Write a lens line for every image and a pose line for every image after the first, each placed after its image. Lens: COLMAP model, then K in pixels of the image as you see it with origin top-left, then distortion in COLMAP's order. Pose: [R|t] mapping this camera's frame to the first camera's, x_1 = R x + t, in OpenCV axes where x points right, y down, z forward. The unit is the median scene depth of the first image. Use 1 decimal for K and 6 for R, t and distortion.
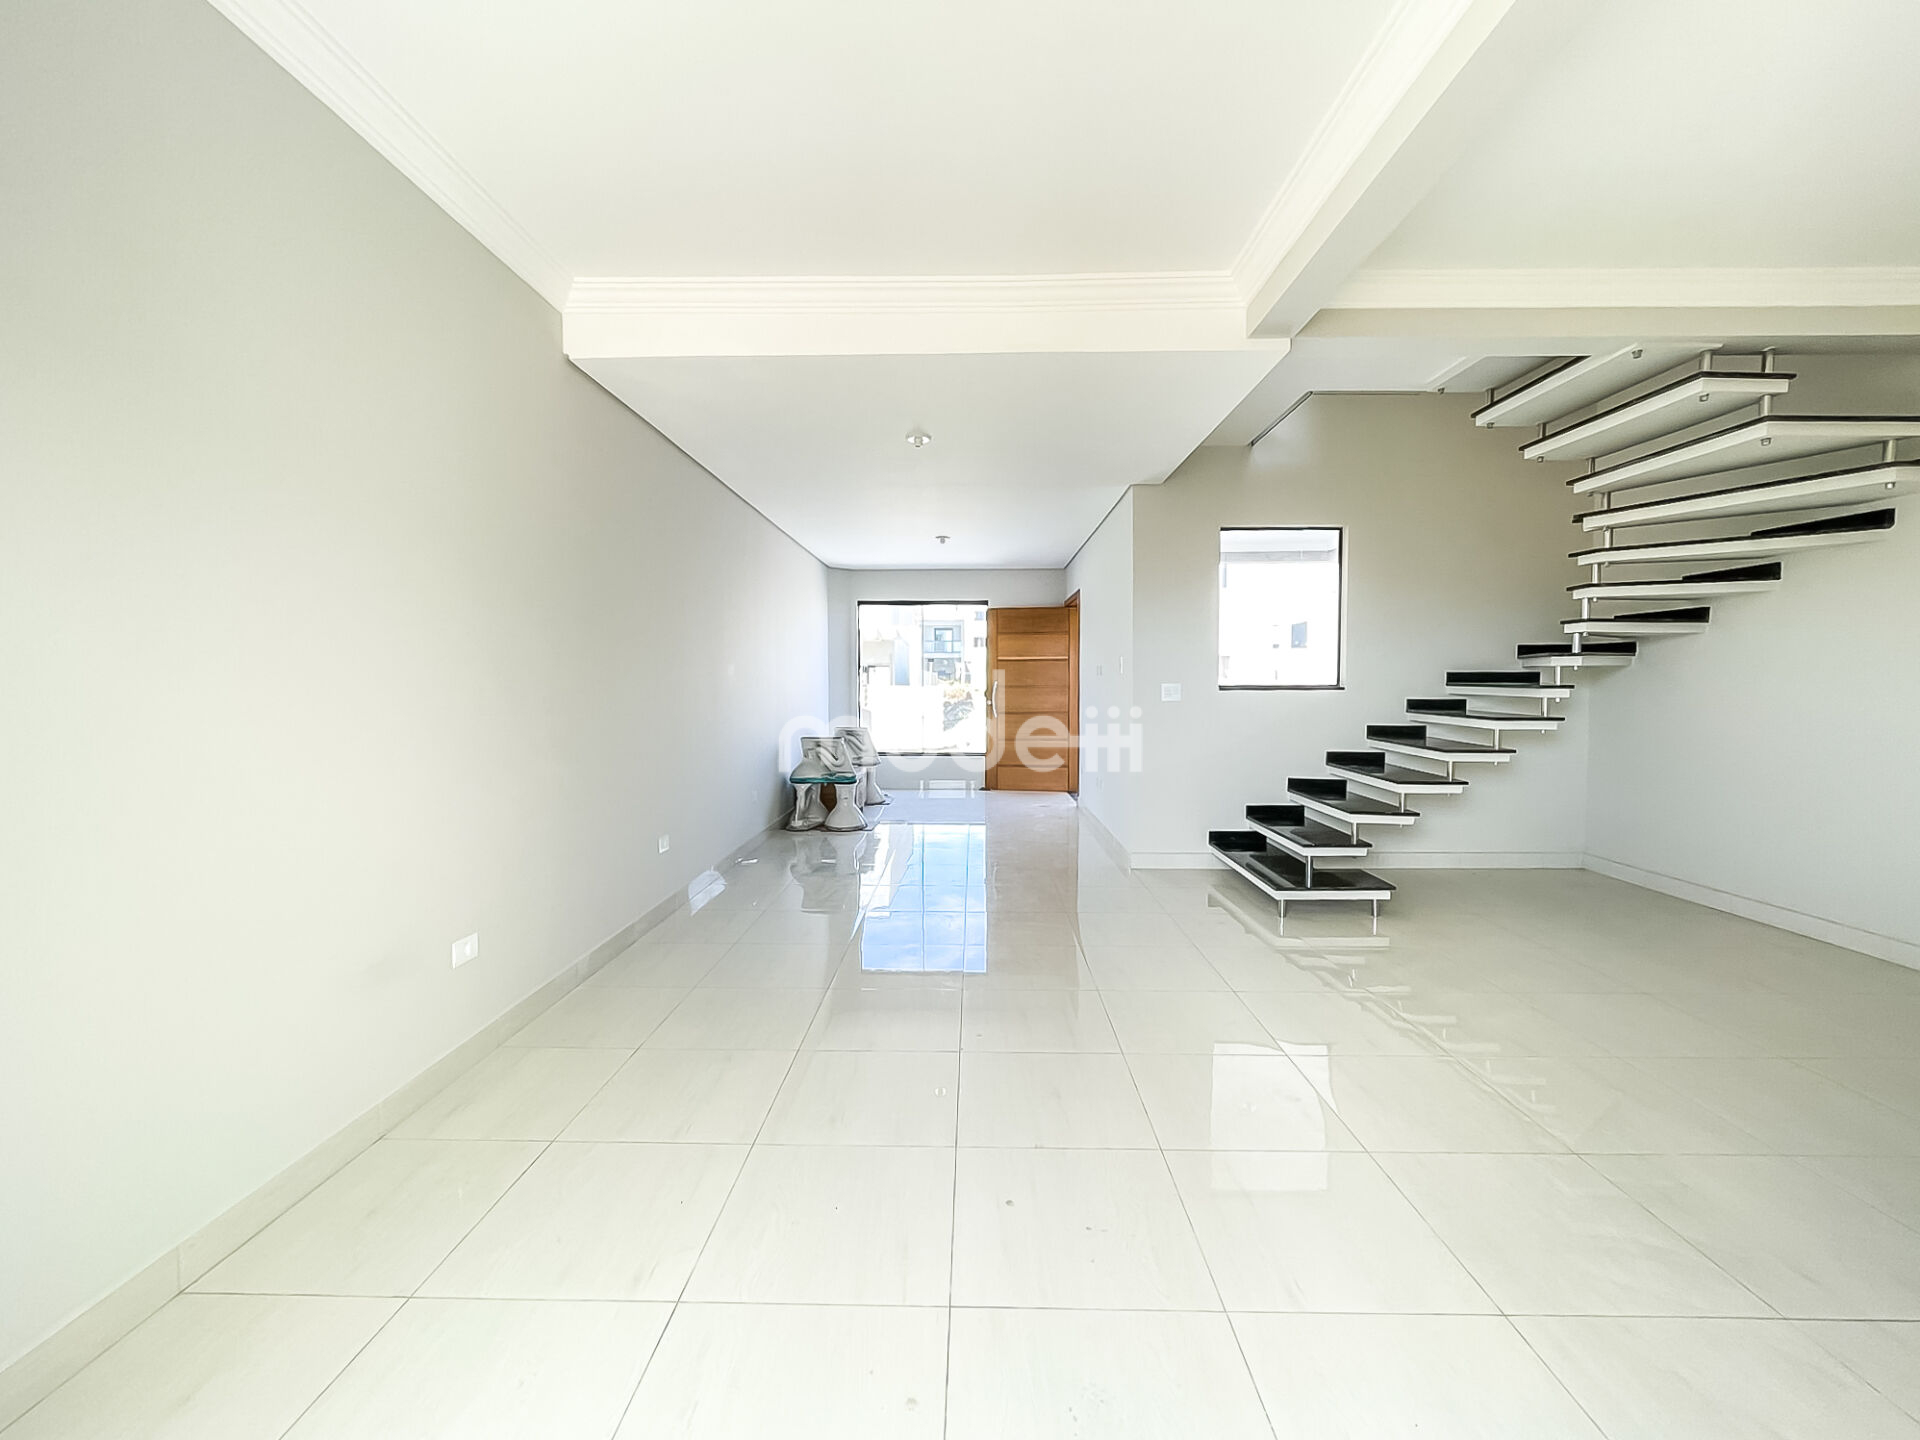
lens RADIAL K [[774.9, 0, 956.8], [0, 774.9, 720.0], [0, 0, 1]] dist [-0.002228, -0.000342]
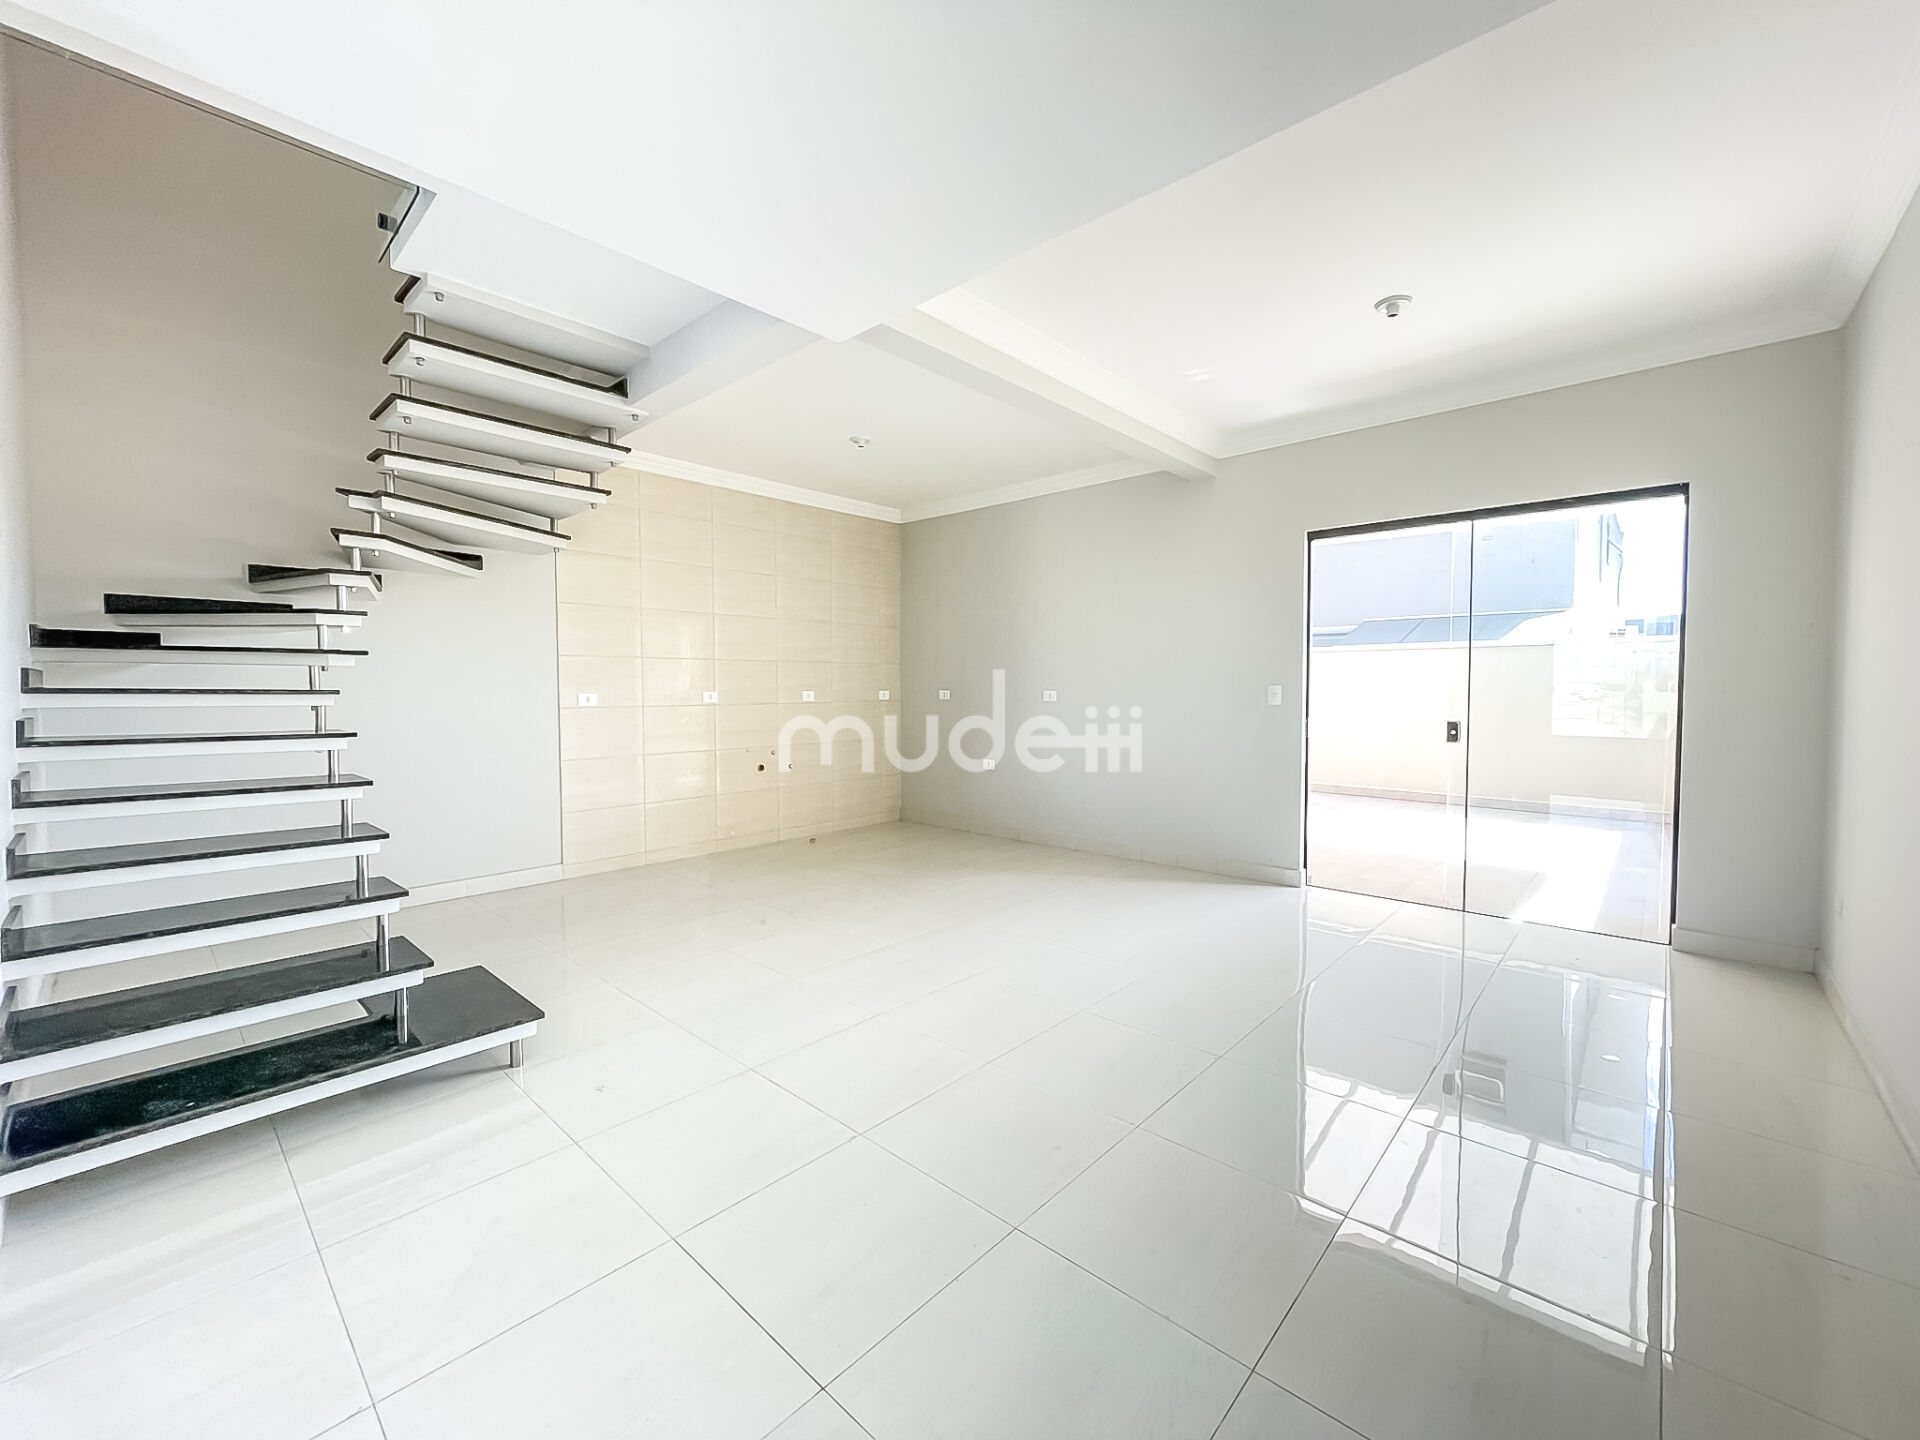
lens RADIAL K [[774.9, 0, 957.0], [0, 774.9, 717.8], [0, 0, 1]] dist [-0.002228, -0.000342]
pose [[-0.737866, -0.026931, 0.674409, -0.233636], [0.034042, 0.996447, 0.077037, -0.055113], [-0.674088, 0.079801, -0.734328, 1.132216]]
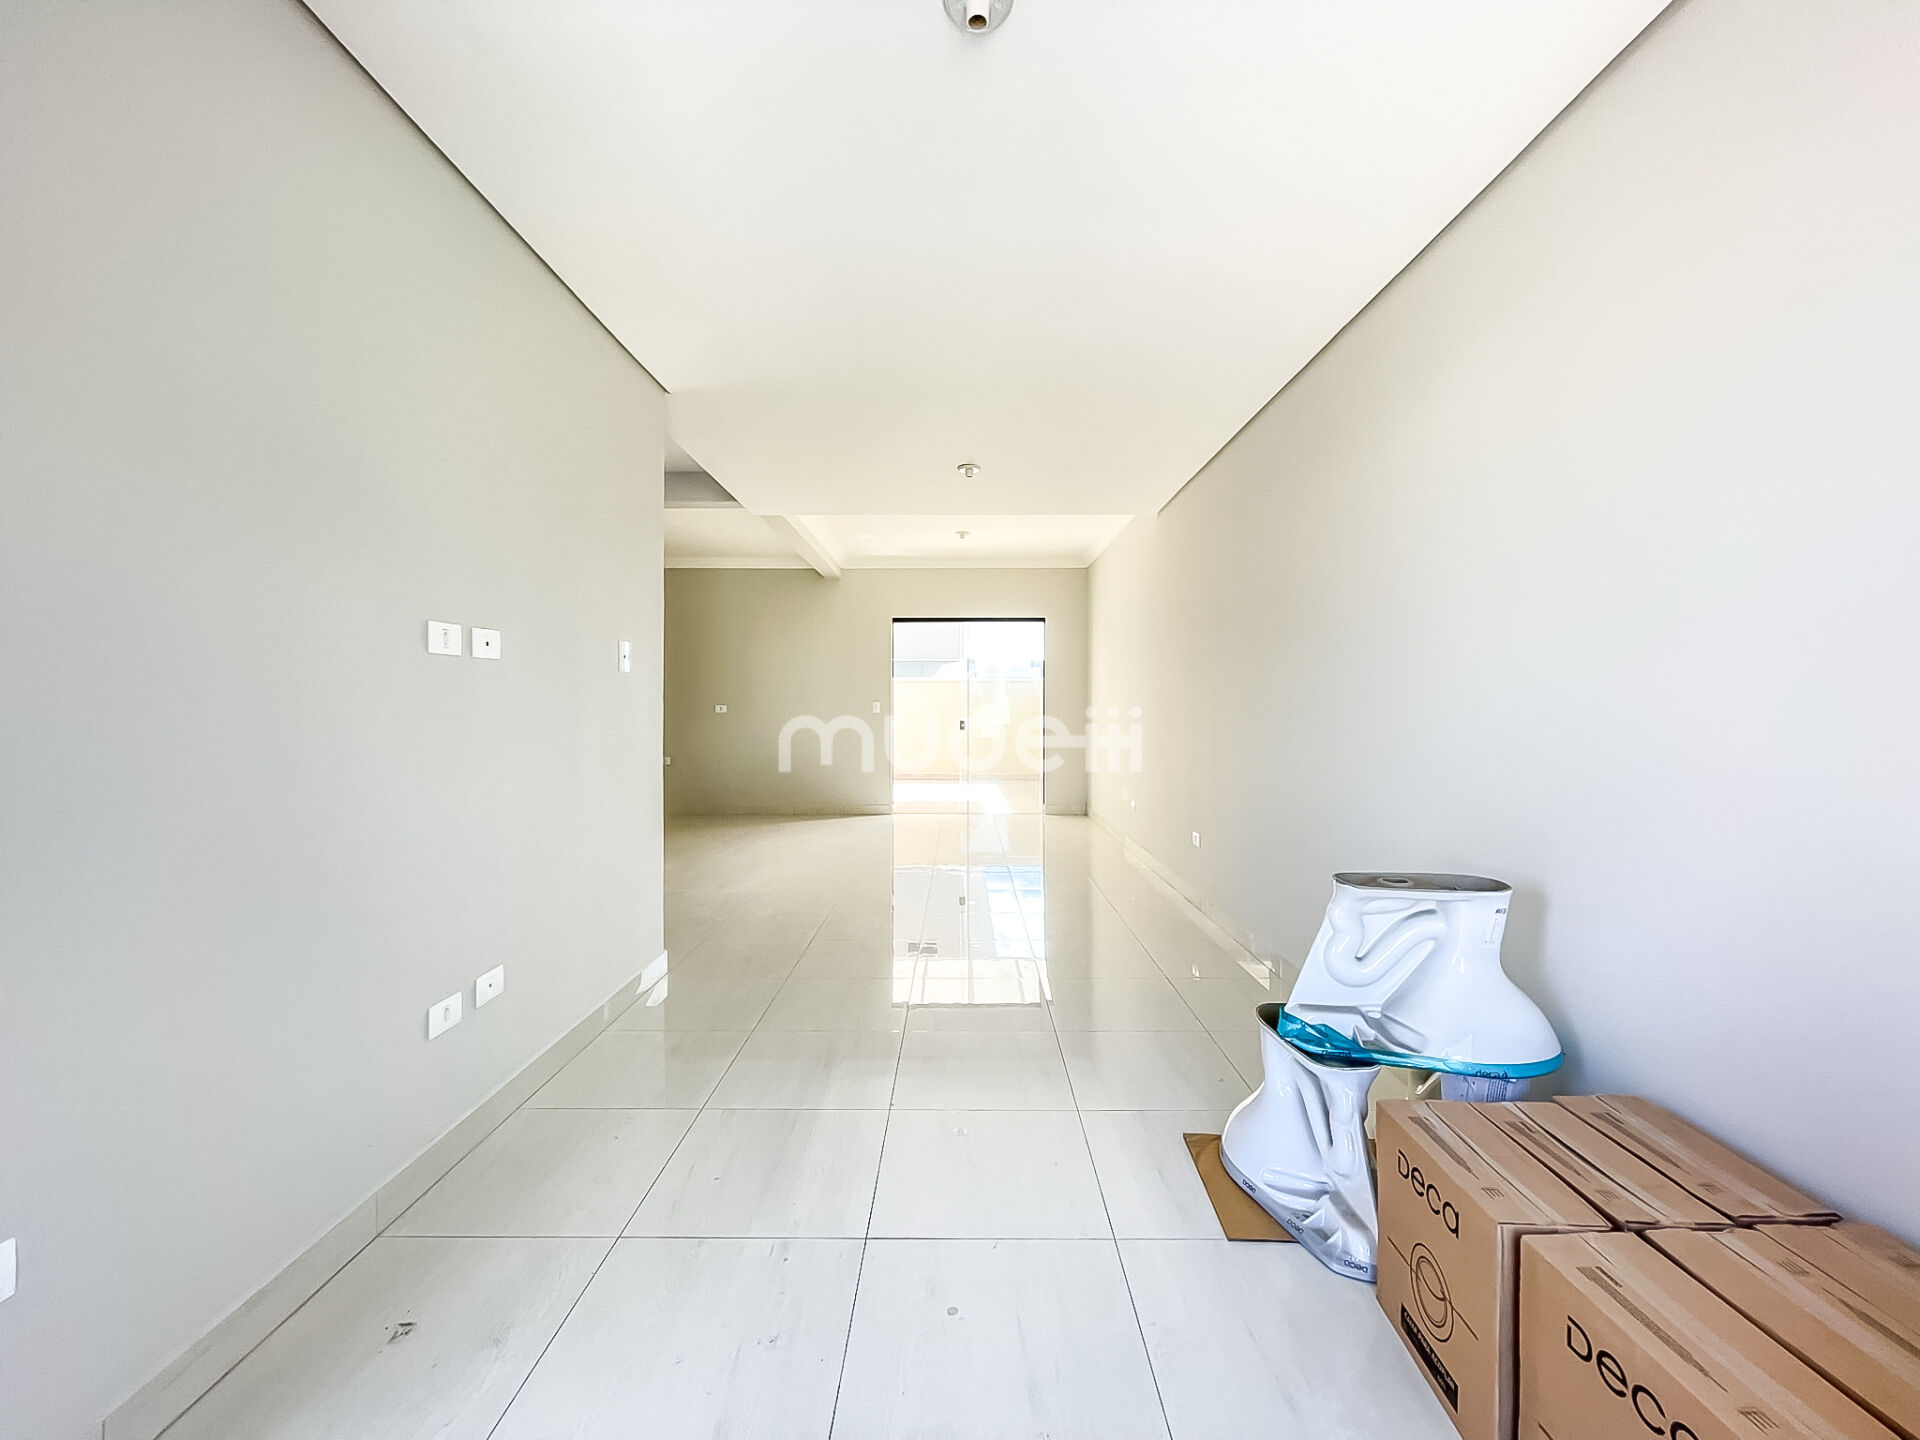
lens RADIAL K [[774.9, 0, 961.7], [0, 774.9, 717.5], [0, 0, 1]] dist [-0.002228, -0.000342]
pose [[-0.999995, -0.000299, -0.003176, -0.034151], [-0.000478, 0.998396, 0.056611, -0.071751], [0.003154, 0.056612, -0.998391, 1.951656]]
